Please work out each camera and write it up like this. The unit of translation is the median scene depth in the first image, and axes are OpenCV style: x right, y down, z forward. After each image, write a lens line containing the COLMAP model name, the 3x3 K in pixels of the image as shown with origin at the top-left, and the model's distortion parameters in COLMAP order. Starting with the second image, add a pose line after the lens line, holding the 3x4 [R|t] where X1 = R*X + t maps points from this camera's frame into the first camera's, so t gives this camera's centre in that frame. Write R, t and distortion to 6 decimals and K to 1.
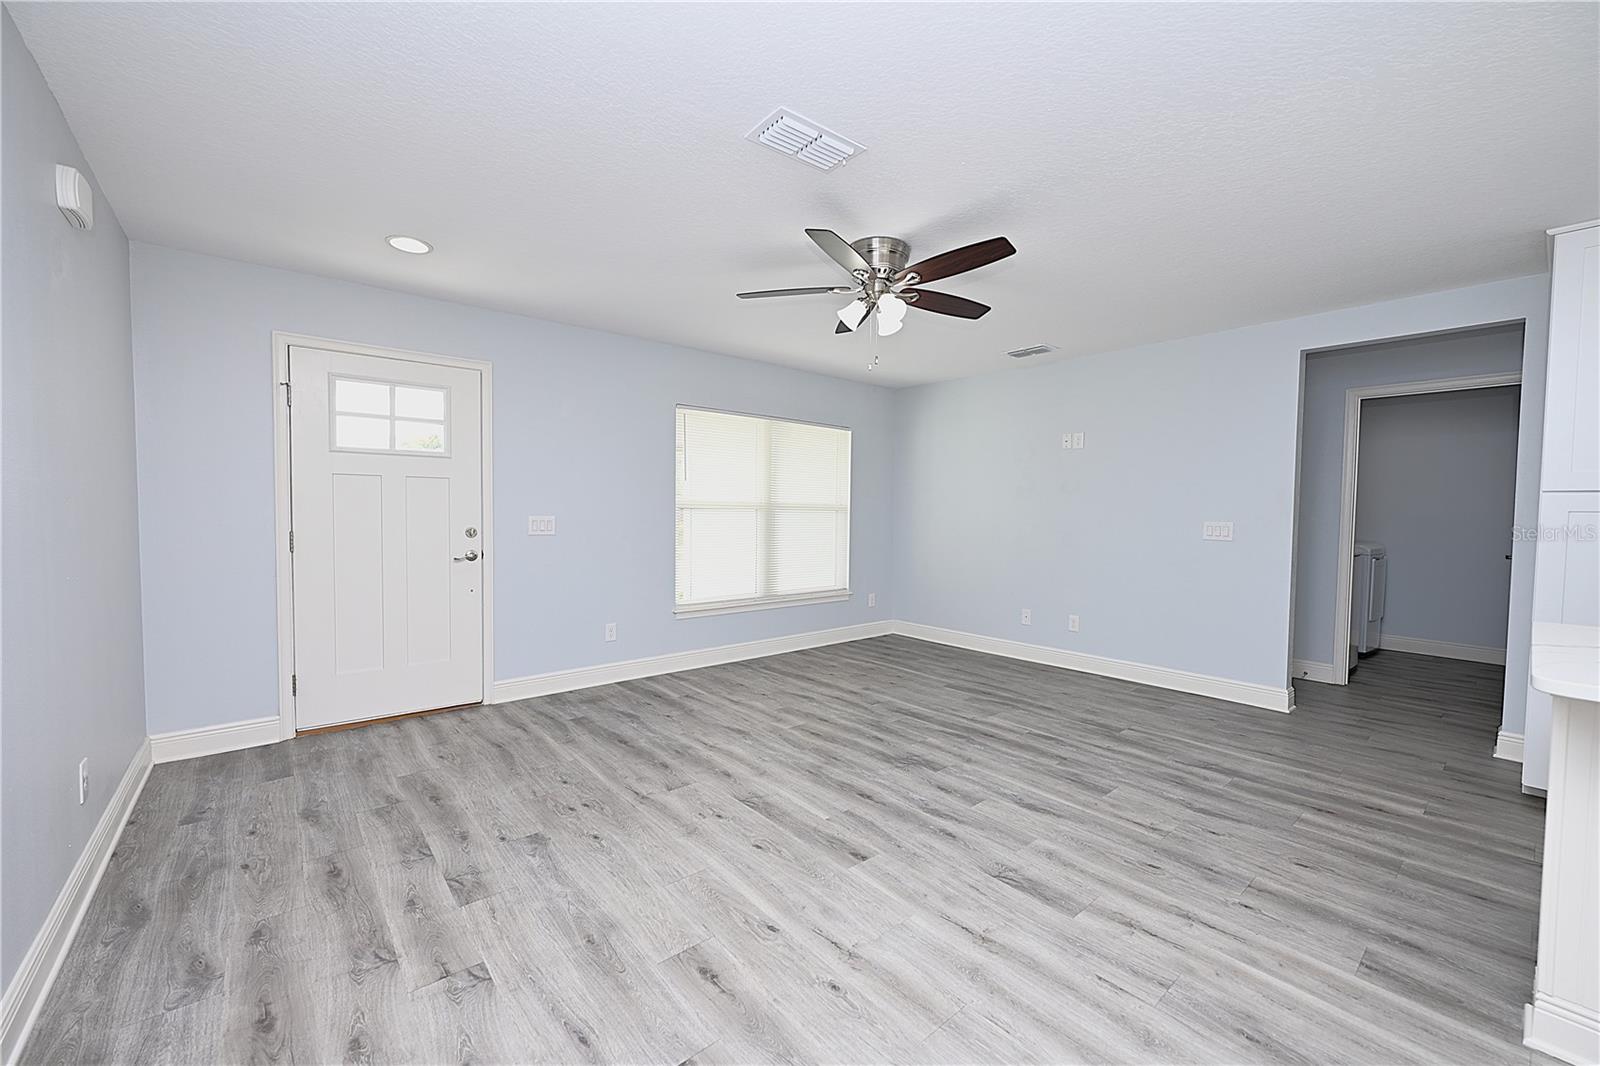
lens RADIAL K [[628.8, 0, 793.5], [0, 628.8, 537.4], [0, 0, 1]] dist [-0.001075, -0.000592]
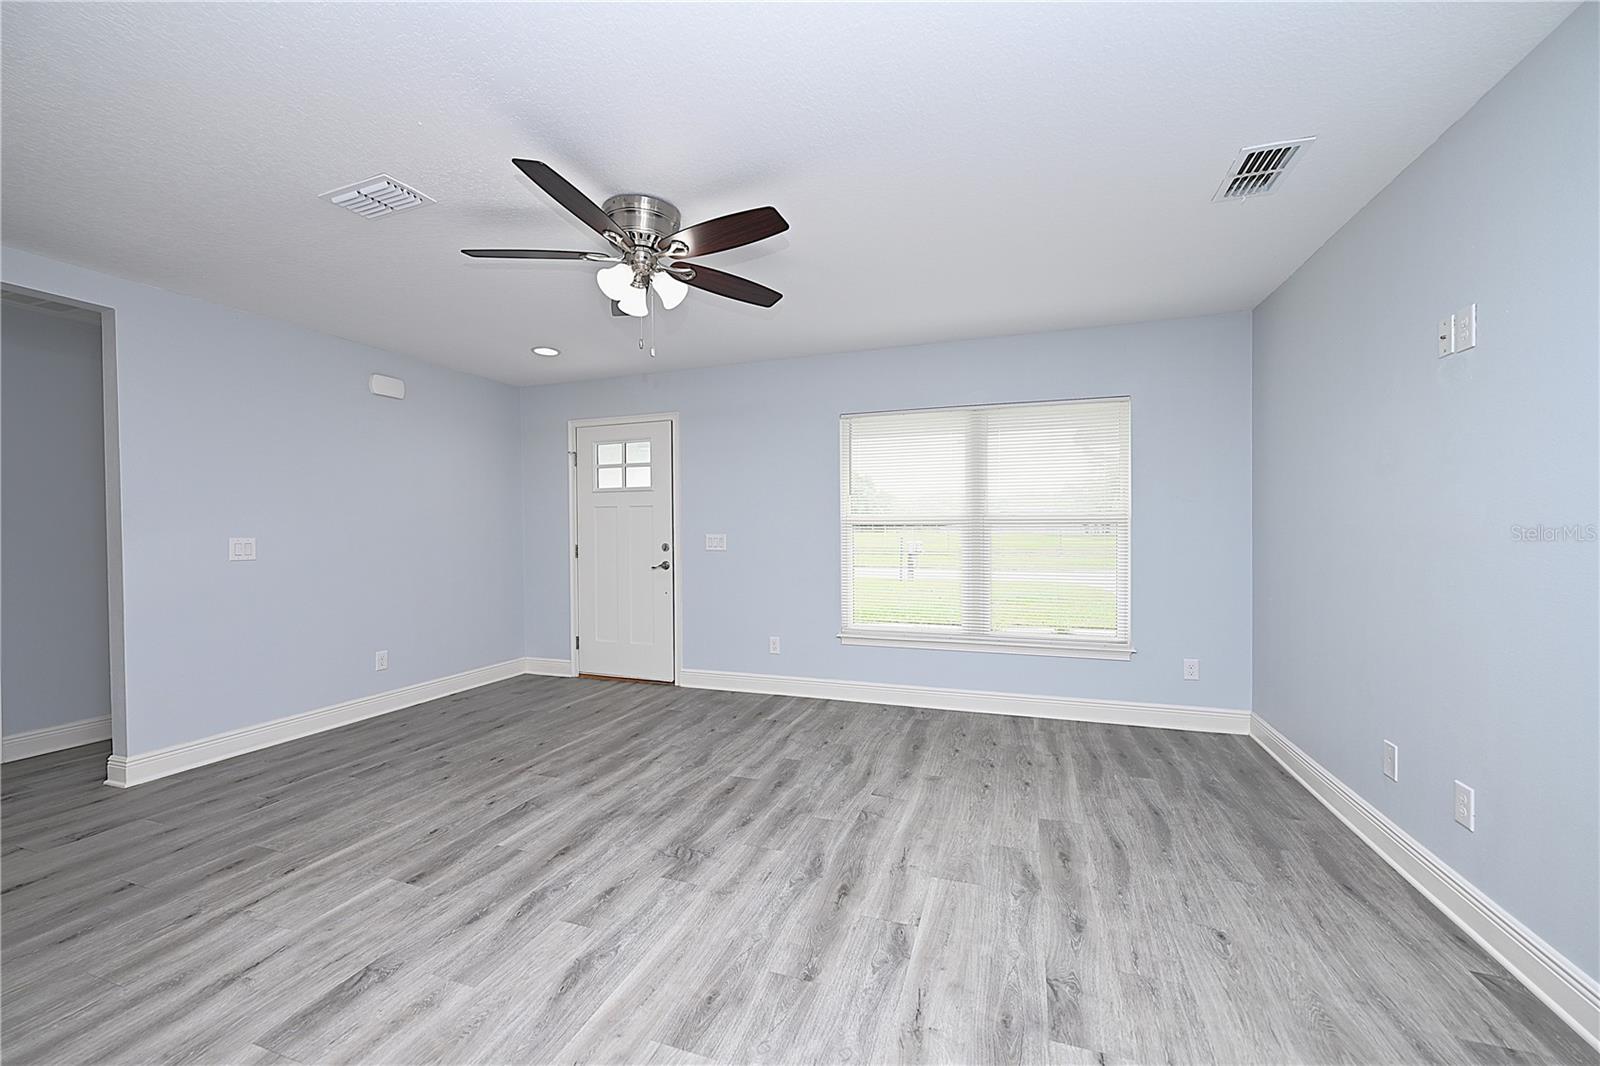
lens RADIAL K [[628.8, 0, 801.8], [0, 628.8, 529.8], [0, 0, 1]] dist [-0.001075, -0.000592]
pose [[0.511943, -0.013260, -0.858917, 0.813258], [-0.024430, 0.999252, -0.029988, -0.013050], [0.858672, 0.036336, 0.511235, 0.643873]]
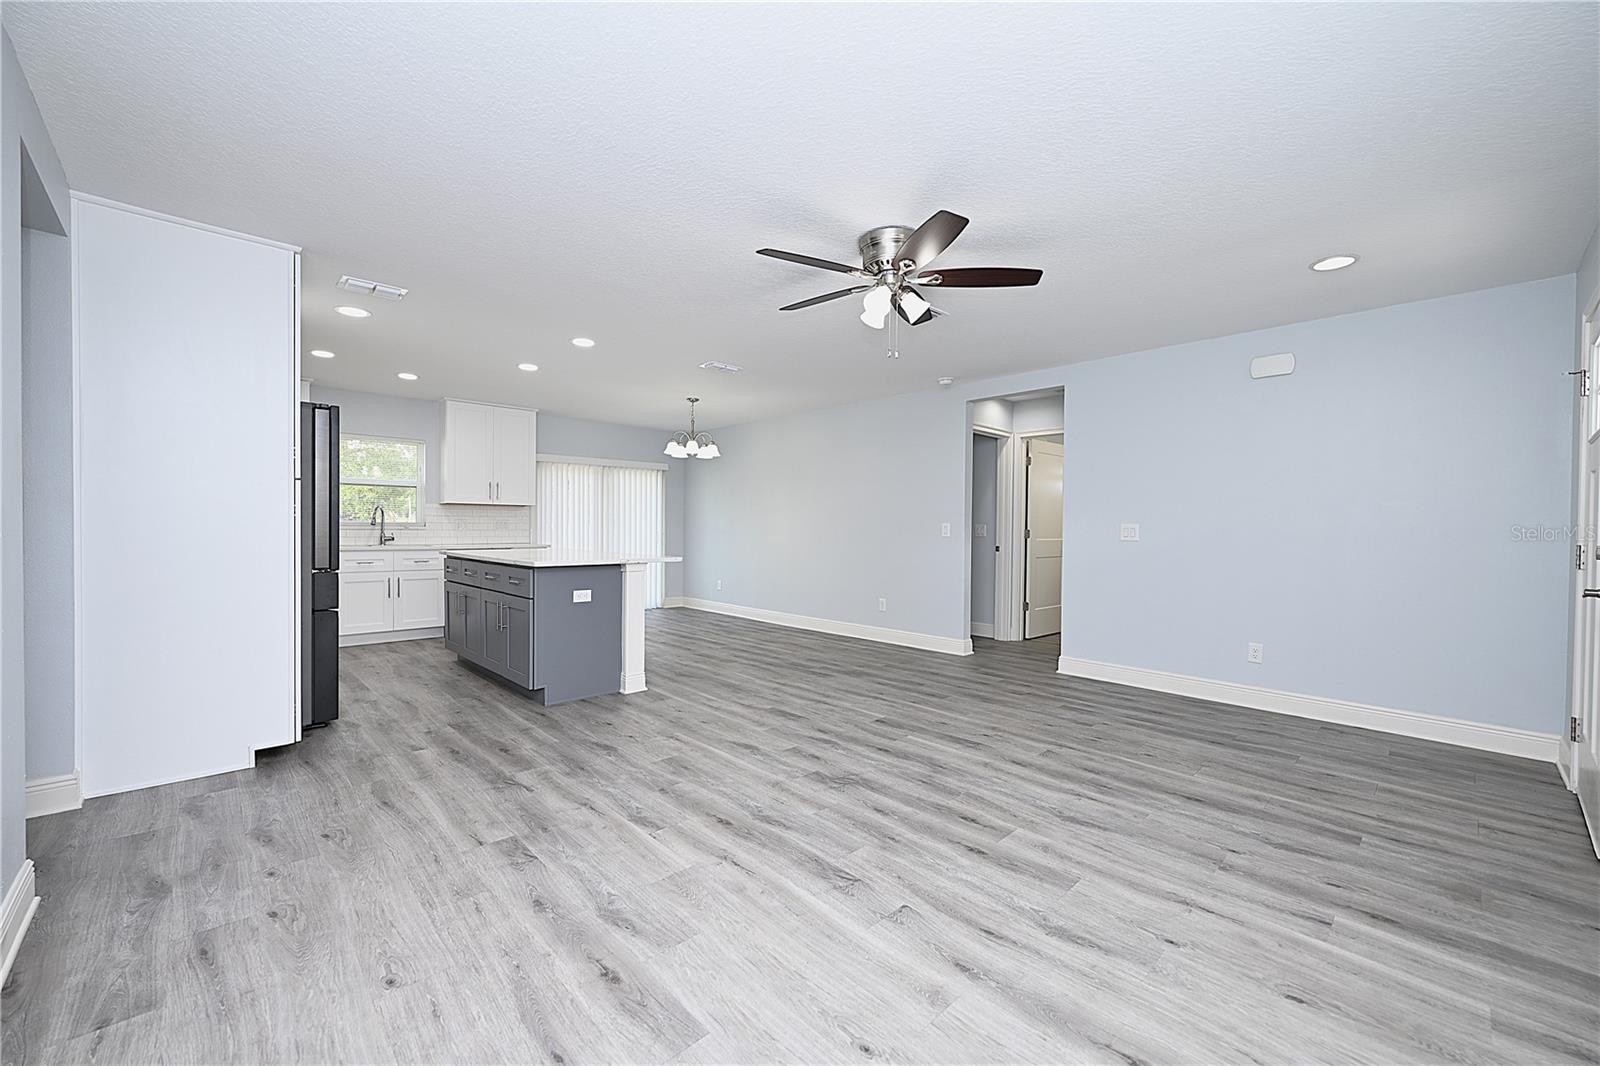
lens RADIAL K [[628.8, 0, 804.1], [0, 628.8, 533.4], [0, 0, 1]] dist [-0.001075, -0.000592]
pose [[-0.997247, -0.020103, -0.071375, 0.278581], [-0.023888, 0.998331, 0.052583, -0.042576], [0.070199, 0.054143, -0.996063, 1.681855]]
